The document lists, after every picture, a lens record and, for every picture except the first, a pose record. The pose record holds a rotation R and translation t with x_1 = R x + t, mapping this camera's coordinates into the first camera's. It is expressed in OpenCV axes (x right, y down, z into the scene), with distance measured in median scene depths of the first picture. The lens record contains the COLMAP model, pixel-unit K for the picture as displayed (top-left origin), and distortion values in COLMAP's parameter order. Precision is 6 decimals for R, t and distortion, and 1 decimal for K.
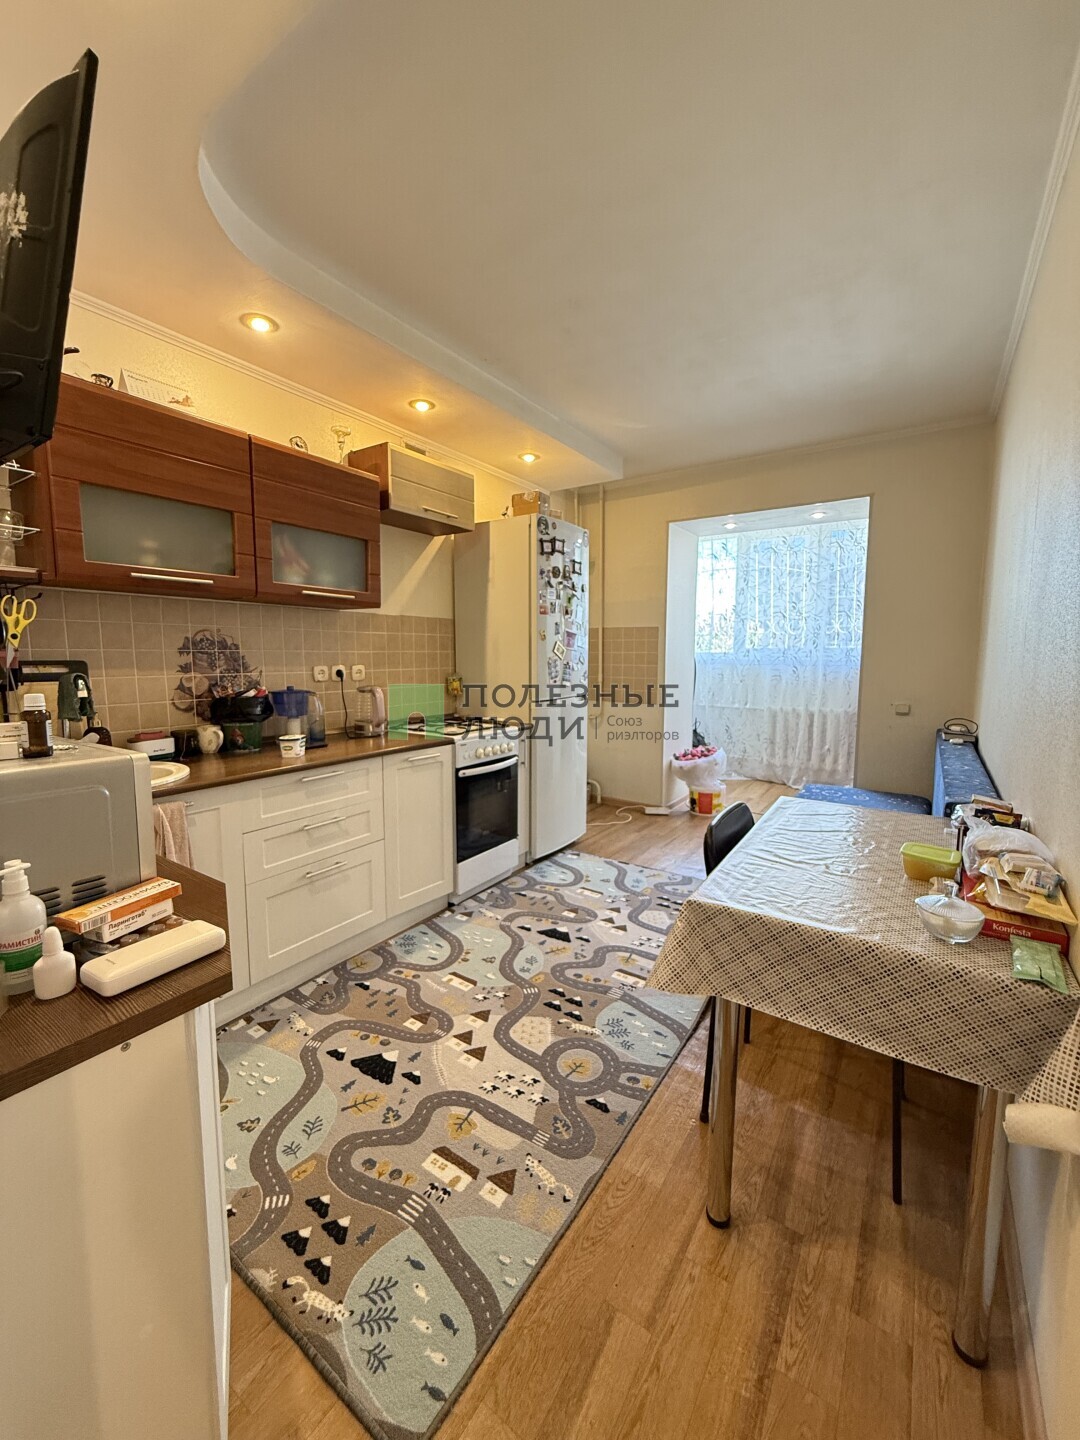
lens RADIAL K [[569.4, 0, 538.9], [0, 569.4, 716.9], [0, 0, 1]] dist [0.006235, -0.001072]
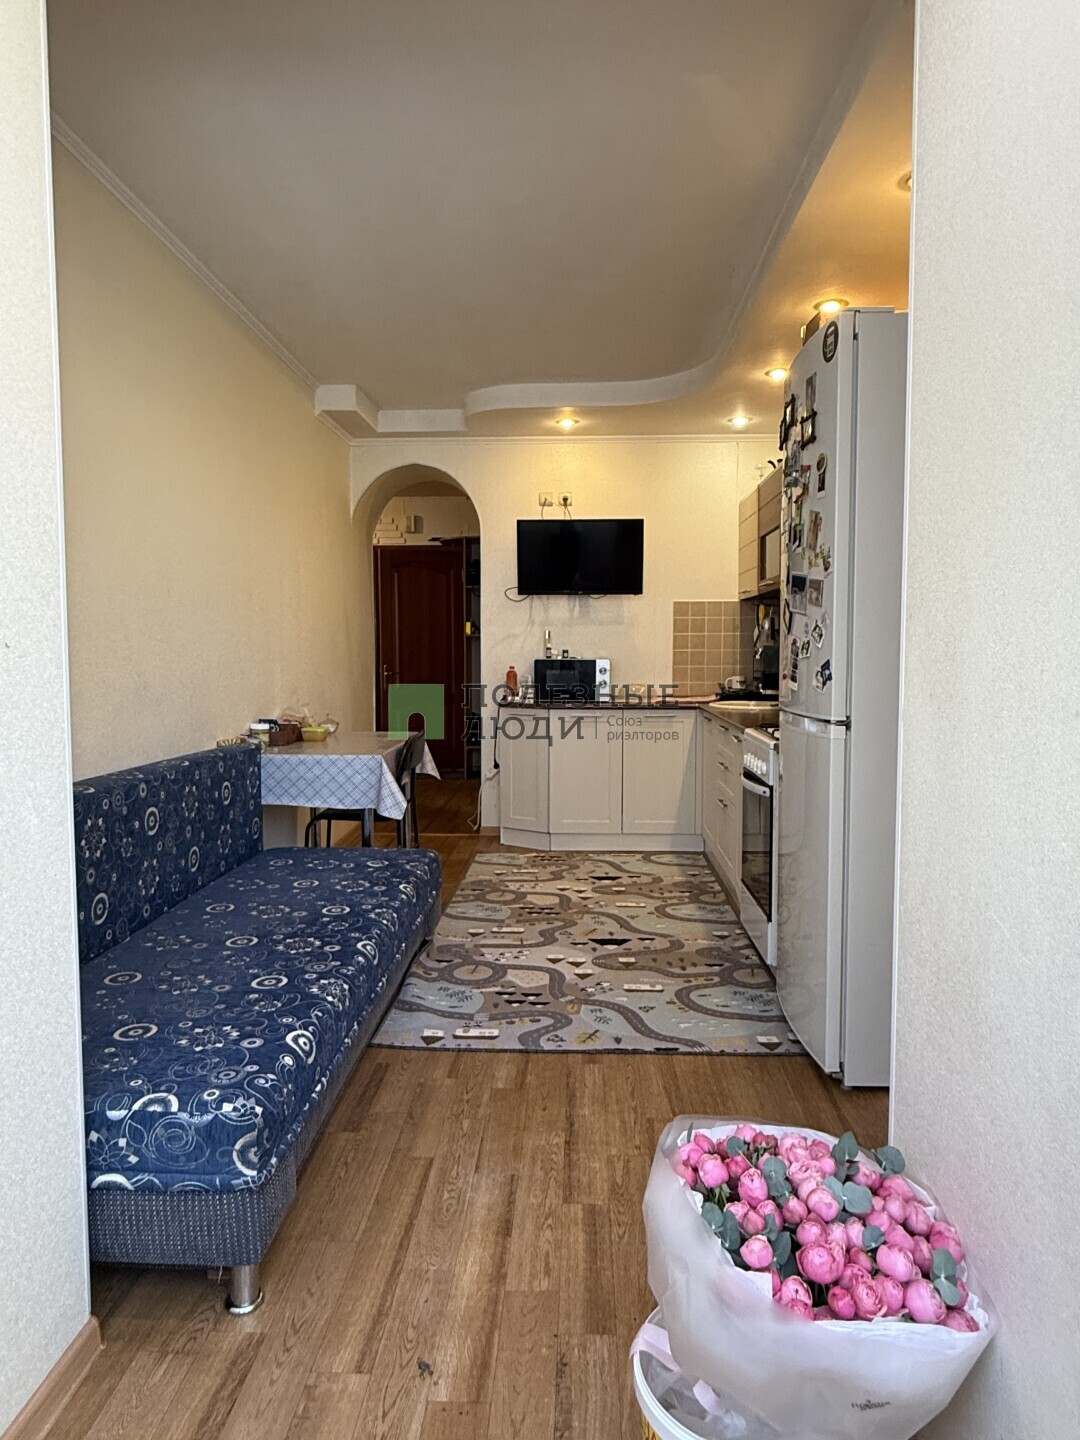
lens RADIAL K [[889.4, 0, 553.7], [0, 889.4, 695.8], [0, 0, 1]] dist [-0.000429, 0.001844]
pose [[-0.842422, 0.030408, -0.537960, 0.801933], [-0.062744, 0.986078, 0.153993, -0.222599], [0.535153, 0.163481, -0.828786, 2.236374]]
